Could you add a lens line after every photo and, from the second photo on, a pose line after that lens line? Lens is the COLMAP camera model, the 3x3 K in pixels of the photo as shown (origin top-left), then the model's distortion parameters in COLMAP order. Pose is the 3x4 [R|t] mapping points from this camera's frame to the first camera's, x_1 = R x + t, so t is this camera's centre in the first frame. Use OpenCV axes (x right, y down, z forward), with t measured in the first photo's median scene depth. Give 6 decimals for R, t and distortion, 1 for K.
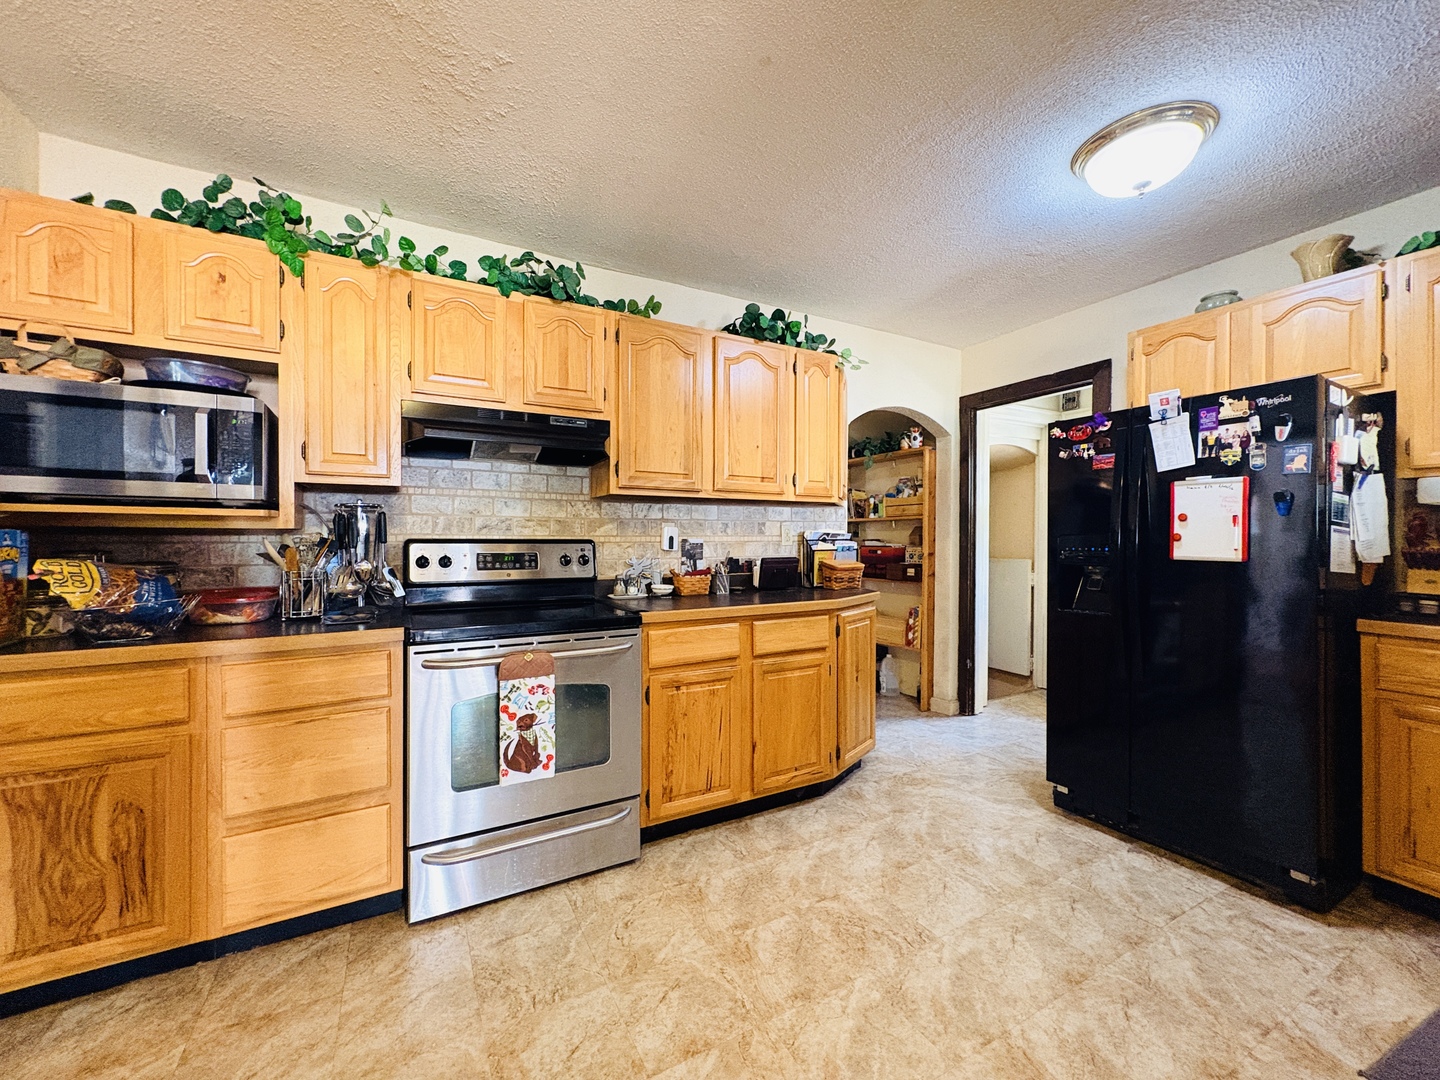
lens RADIAL K [[572.6, 0, 713.3], [0, 572.6, 539.5], [0, 0, 1]] dist [0.000197, 0.000409]
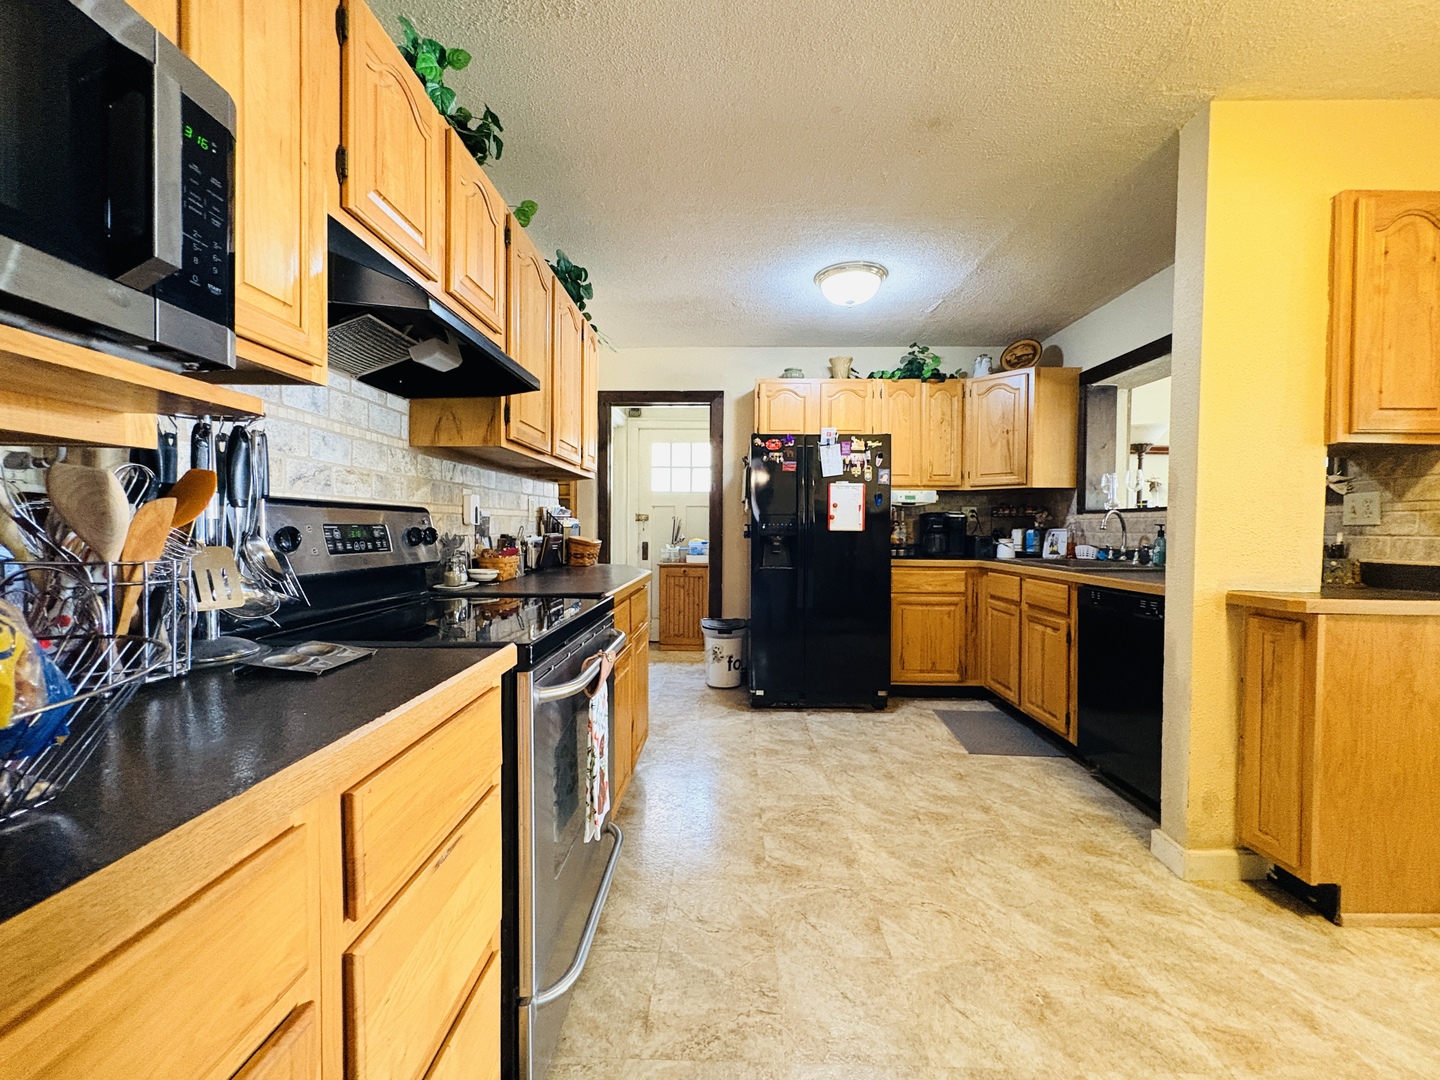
lens RADIAL K [[572.6, 0, 724.0], [0, 572.6, 538.8], [0, 0, 1]] dist [0.000197, 0.000409]
pose [[0.505852, -0.014456, 0.862499, -0.808095], [-0.006507, 0.999767, 0.020573, 0.027875], [-0.862596, -0.016019, 0.505640, 0.441954]]
